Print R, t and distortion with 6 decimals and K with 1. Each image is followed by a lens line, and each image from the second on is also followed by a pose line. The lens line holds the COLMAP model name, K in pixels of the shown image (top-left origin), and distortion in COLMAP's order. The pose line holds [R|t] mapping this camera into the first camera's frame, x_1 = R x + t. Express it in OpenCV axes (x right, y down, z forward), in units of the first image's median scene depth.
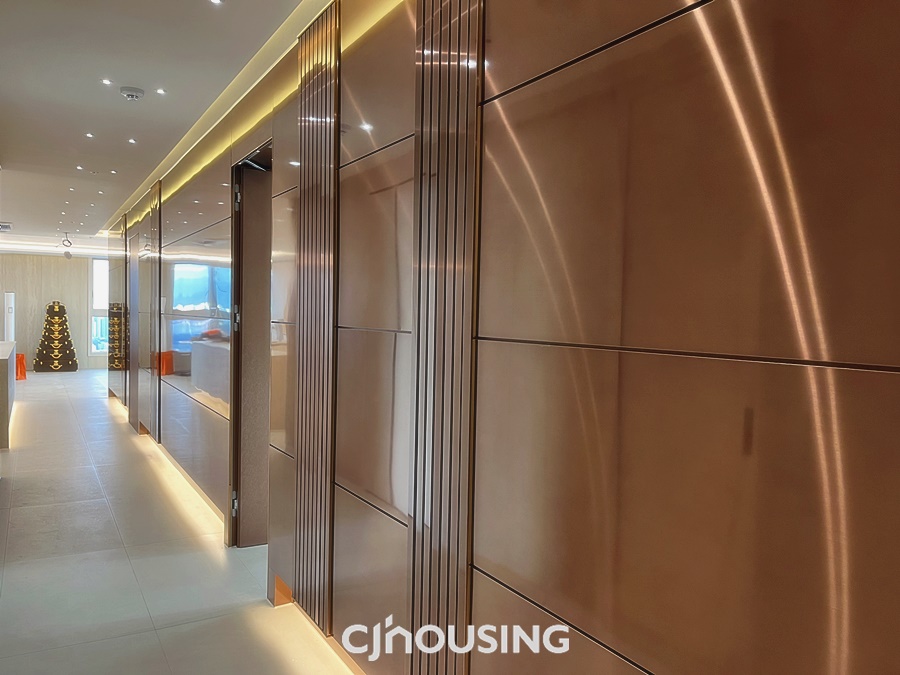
lens RADIAL K [[680.3, 0, 450.0], [0, 680.3, 337.5], [0, 0, 1]] dist [0.093369, -0.140445]
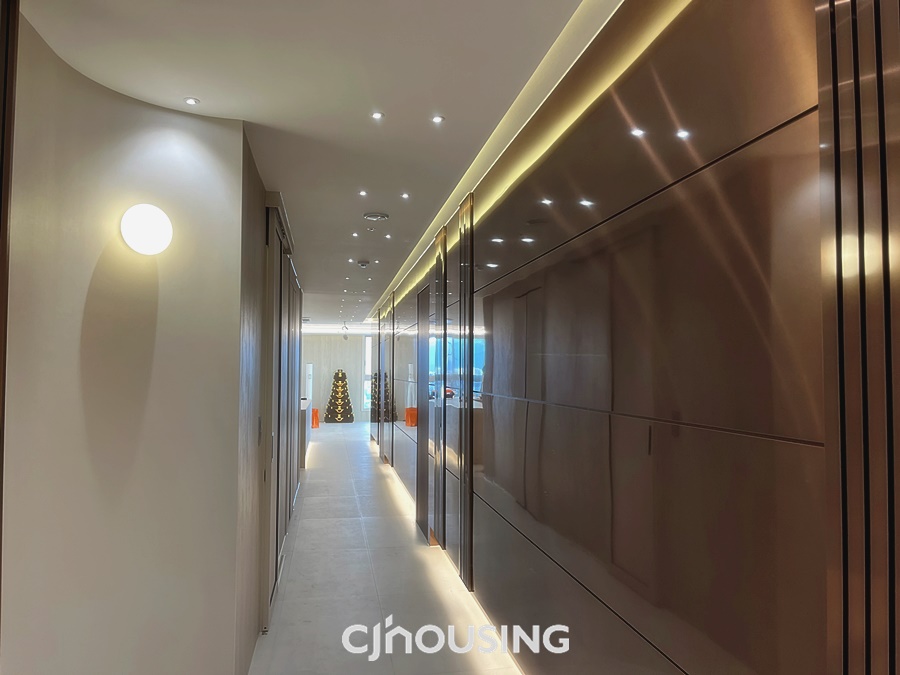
lens RADIAL K [[680.3, 0, 450.0], [0, 680.3, 337.5], [0, 0, 1]] dist [0.093369, -0.140445]
pose [[0.932973, -0.034689, -0.358272, 0.113897], [0.003257, 0.996118, -0.087965, 0.002884], [0.359932, 0.080902, 0.929464, -0.169892]]
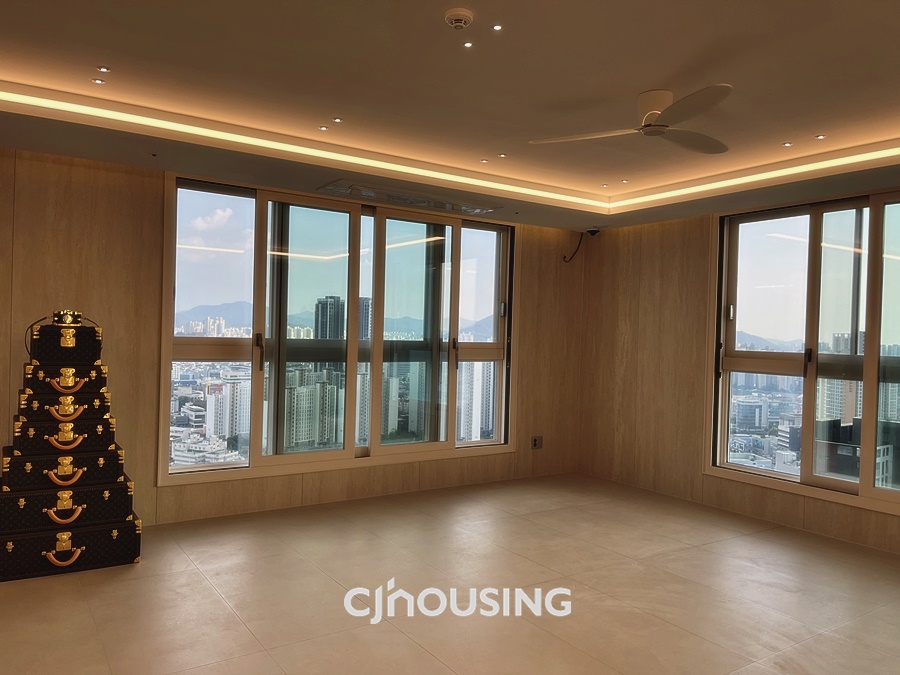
lens RADIAL K [[680.3, 0, 450.0], [0, 680.3, 337.5], [0, 0, 1]] dist [0.093369, -0.140445]
pose [[0.999052, 0.042825, -0.007825, -0.482601], [-0.042304, 0.997440, 0.057660, -0.071670], [0.010275, -0.057274, 0.998306, 0.844463]]
